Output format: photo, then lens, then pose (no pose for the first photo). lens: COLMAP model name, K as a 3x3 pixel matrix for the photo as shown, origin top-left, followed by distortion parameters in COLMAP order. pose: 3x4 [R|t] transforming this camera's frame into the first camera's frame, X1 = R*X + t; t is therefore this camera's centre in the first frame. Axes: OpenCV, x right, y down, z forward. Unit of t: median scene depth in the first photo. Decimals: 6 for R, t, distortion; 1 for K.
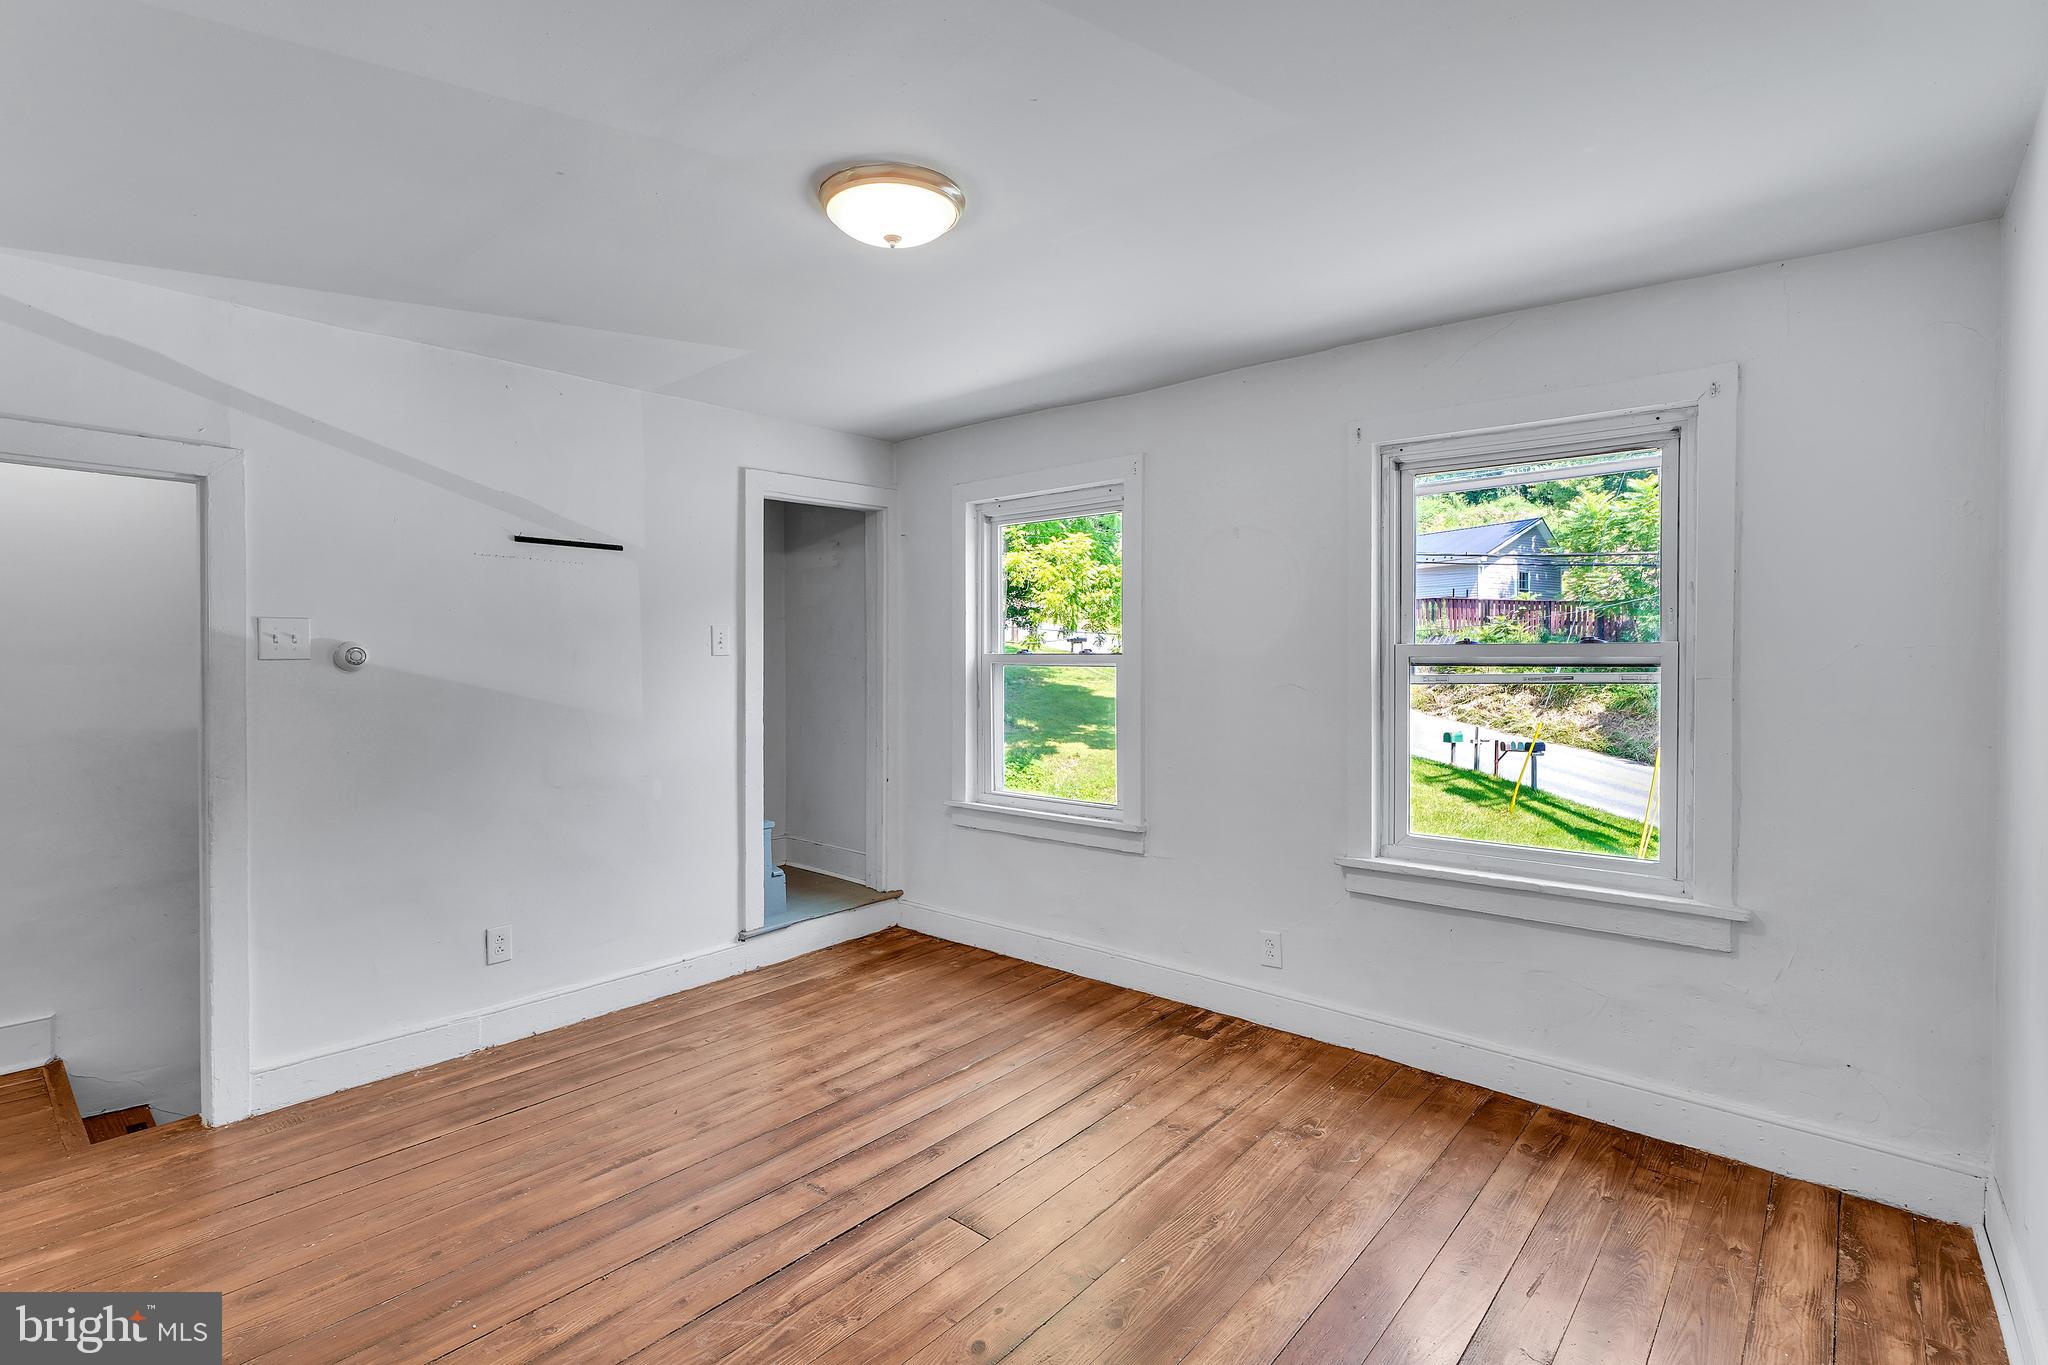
lens RADIAL K [[968.5, 0, 1028.6], [0, 968.5, 667.4], [0, 0, 1]] dist [0.000630, 0.001101]
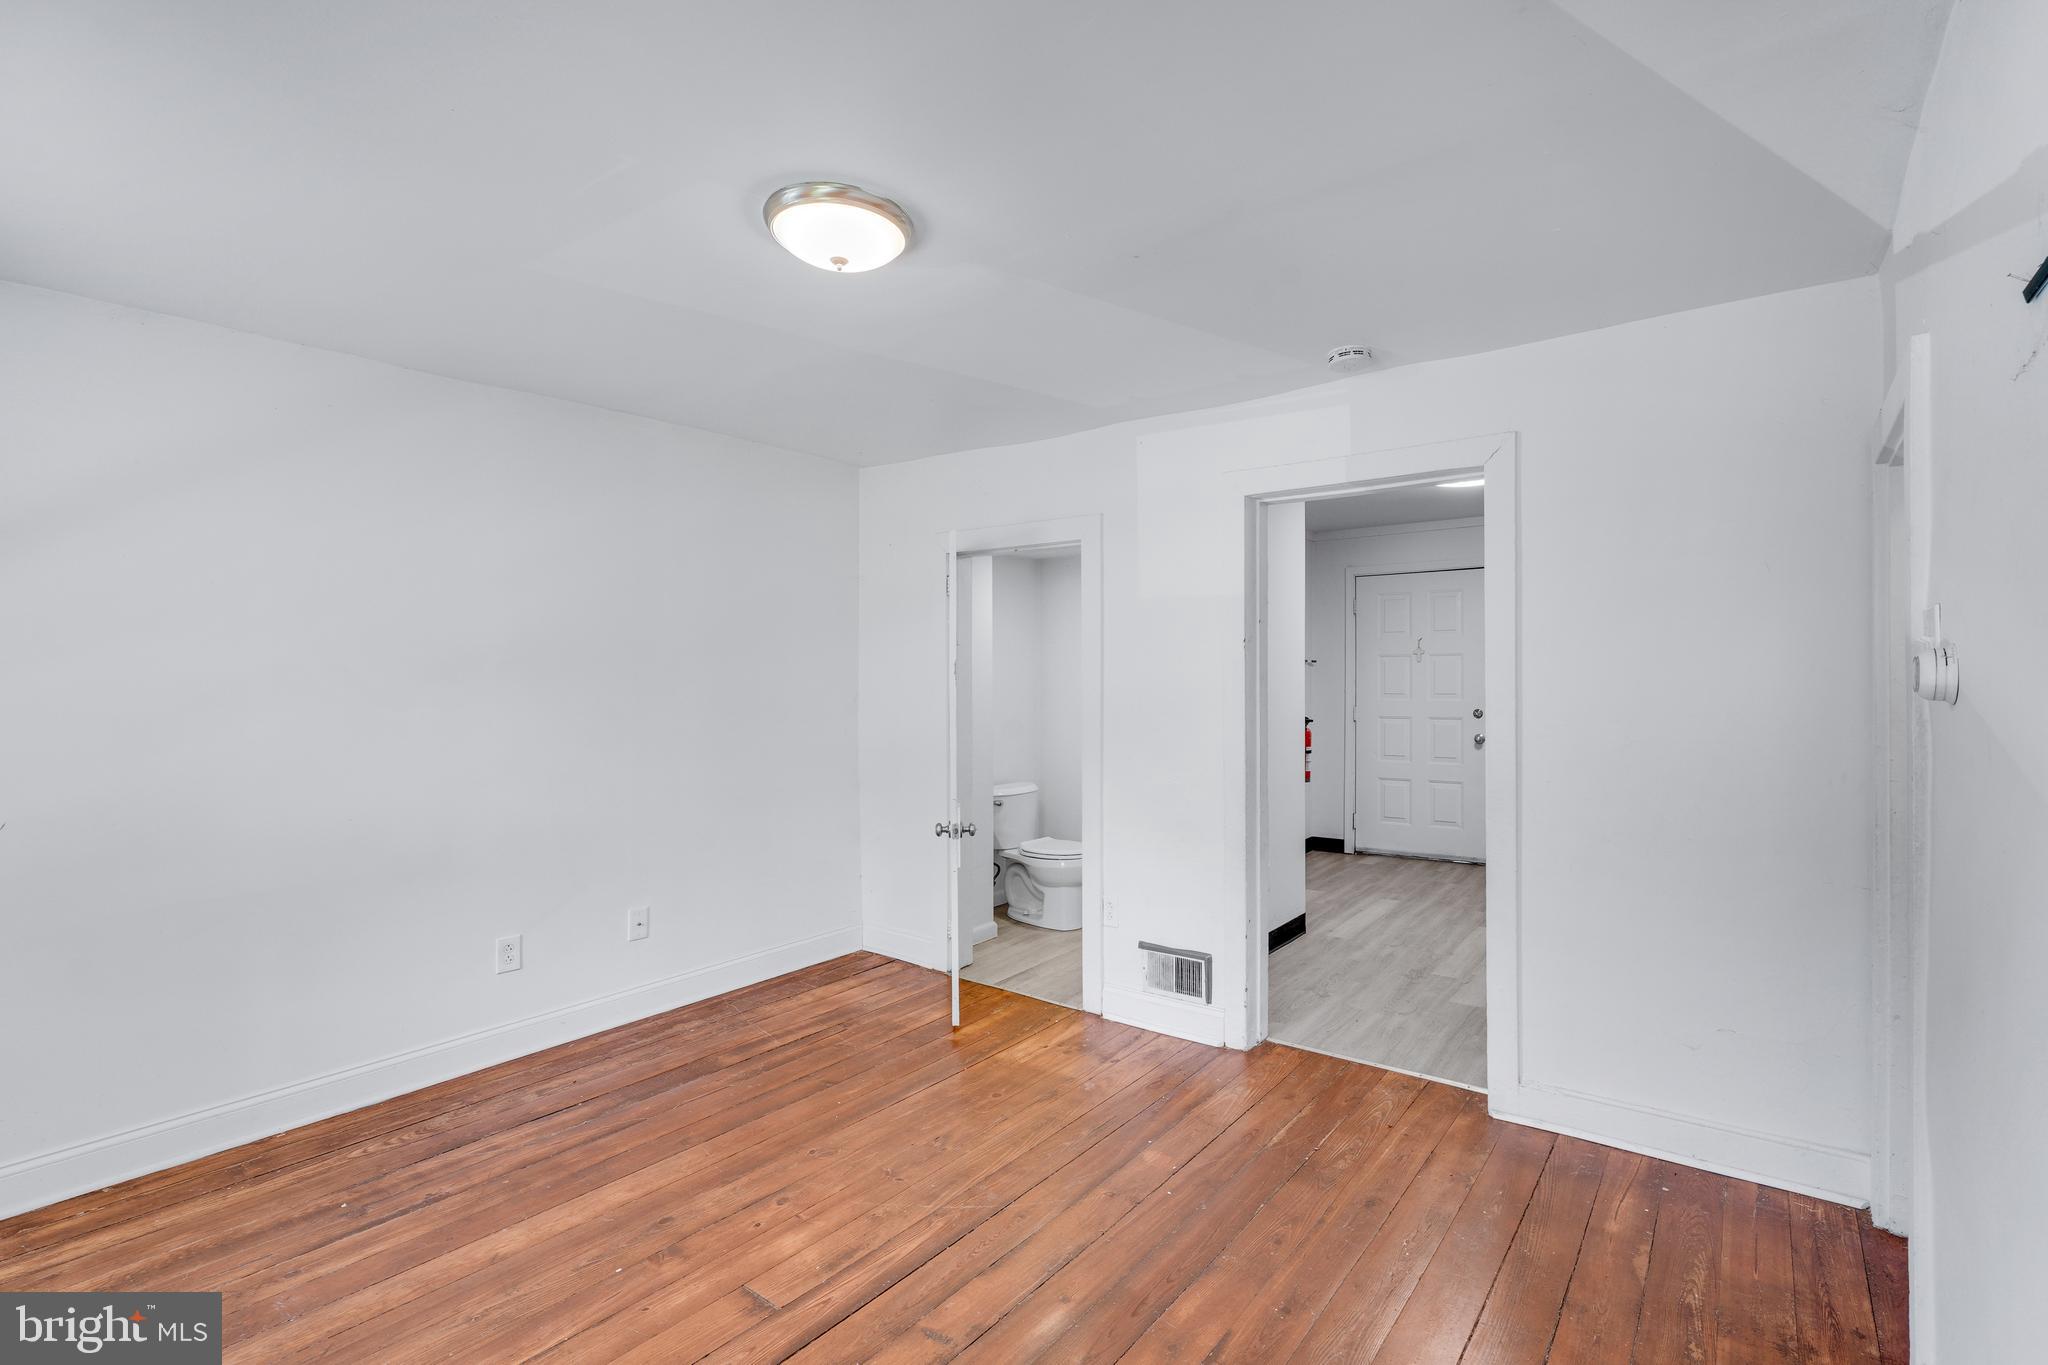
lens RADIAL K [[921.2, 0, 1029.6], [0, 921.2, 679.0], [0, 0, 1]] dist [-0.008101, 0.002670]
pose [[-0.999430, 0.004534, -0.033450, -0.212757], [0.004559, 0.999989, -0.000663, -0.007437], [0.033447, -0.000815, -0.999440, 1.373182]]
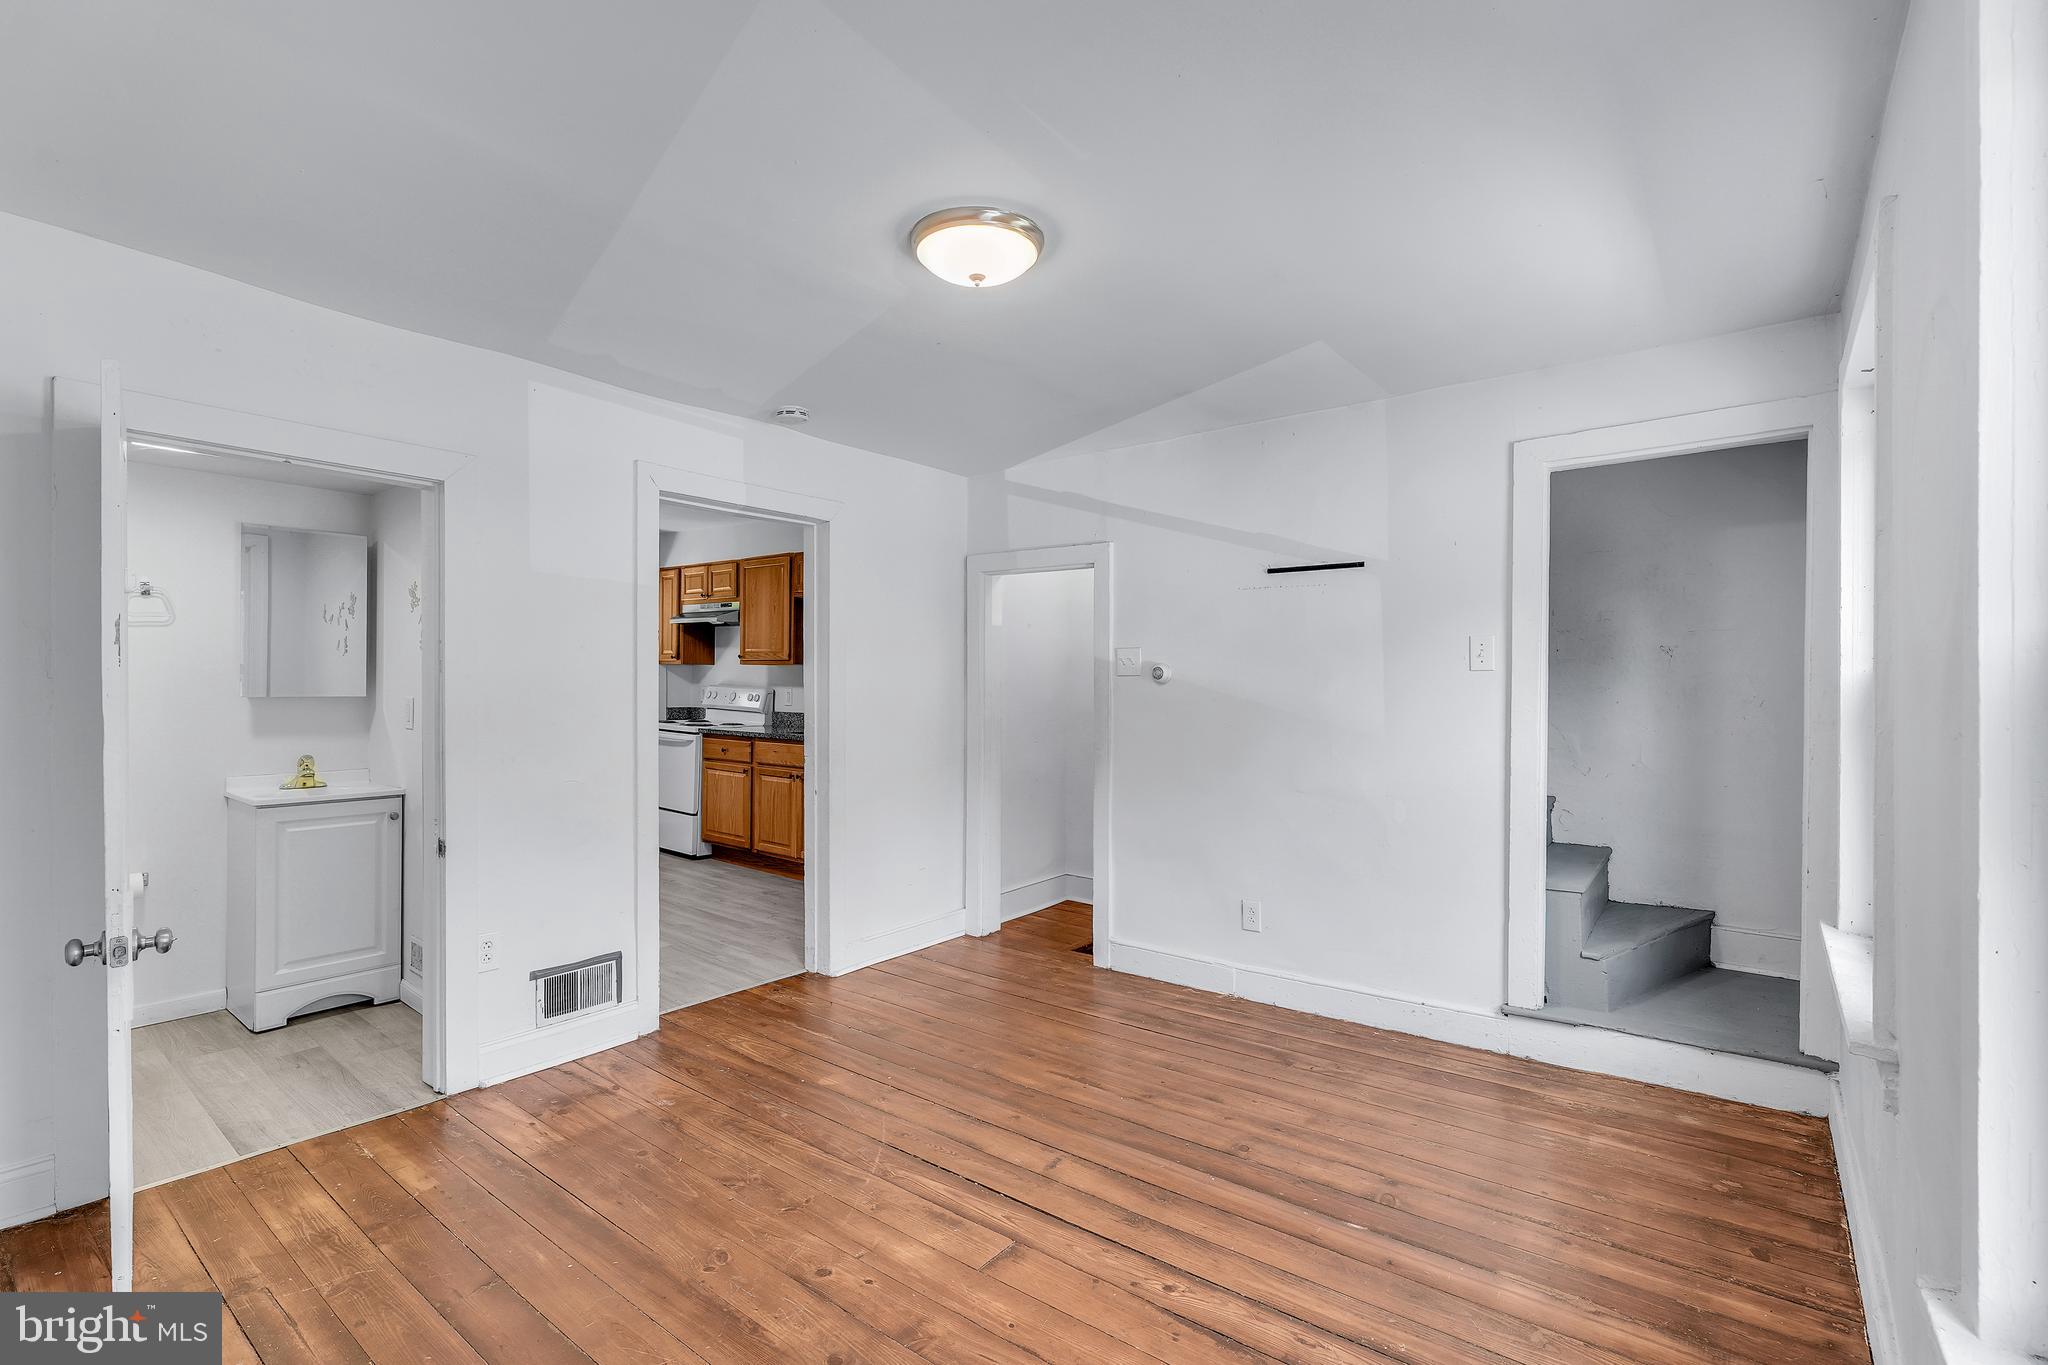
lens RADIAL K [[968.5, 0, 1029.6], [0, 968.5, 678.0], [0, 0, 1]] dist [0.000630, 0.001101]
pose [[0.037447, -0.000855, -0.999298, 0.663554], [-0.011708, 0.999931, -0.001295, 0.000619], [0.999230, 0.011748, 0.037435, 0.719847]]
